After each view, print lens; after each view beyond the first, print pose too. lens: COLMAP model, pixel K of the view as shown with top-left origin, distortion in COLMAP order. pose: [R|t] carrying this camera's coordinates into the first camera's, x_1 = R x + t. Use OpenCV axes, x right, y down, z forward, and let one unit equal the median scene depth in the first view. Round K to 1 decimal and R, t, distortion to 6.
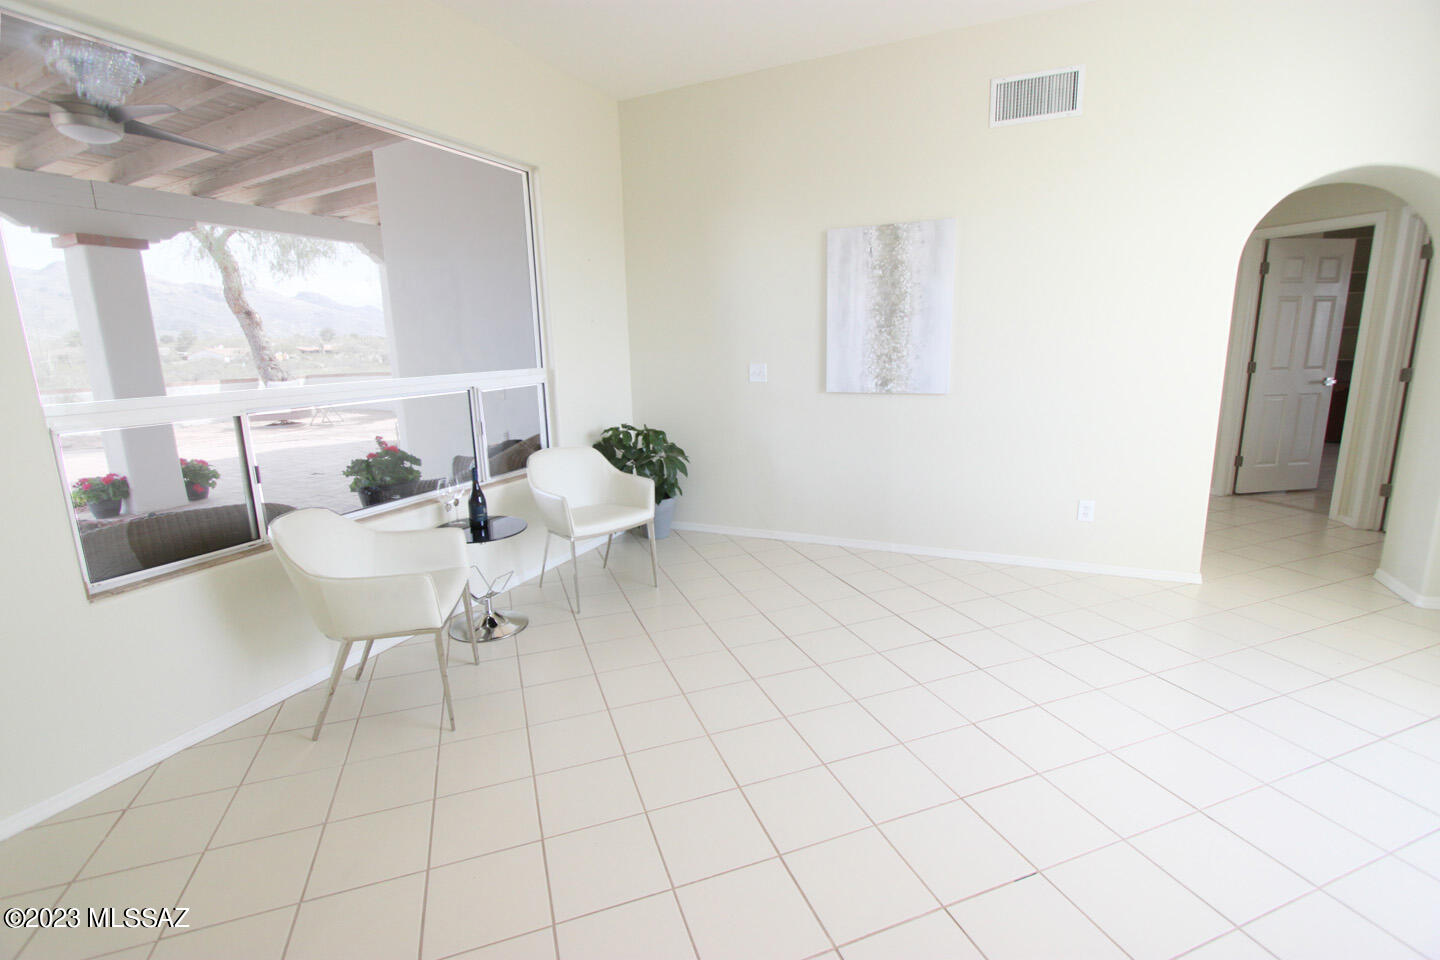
lens RADIAL K [[659.8, 0, 717.4], [0, 659.8, 481.5], [0, 0, 1]] dist [-0.013726, -0.000958]
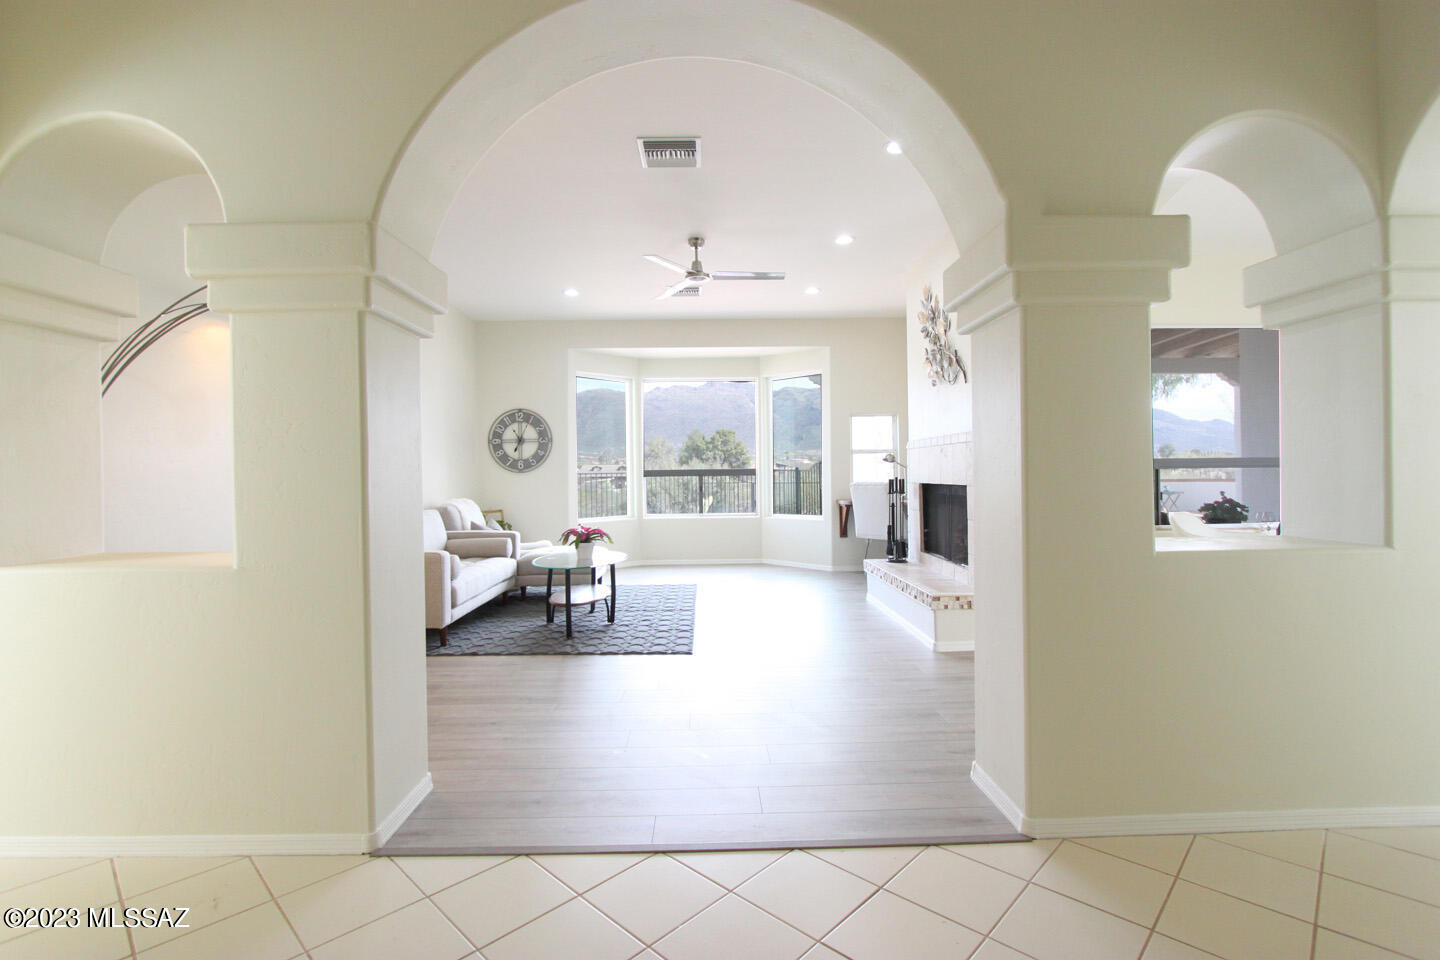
lens RADIAL K [[659.8, 0, 720.1], [0, 659.8, 477.6], [0, 0, 1]] dist [-0.013726, -0.000958]
pose [[0.432539, 0.018770, -0.901420, 0.444781], [-0.179784, 0.981501, -0.065830, 0.235143], [0.883509, 0.190535, 0.427912, -0.873113]]
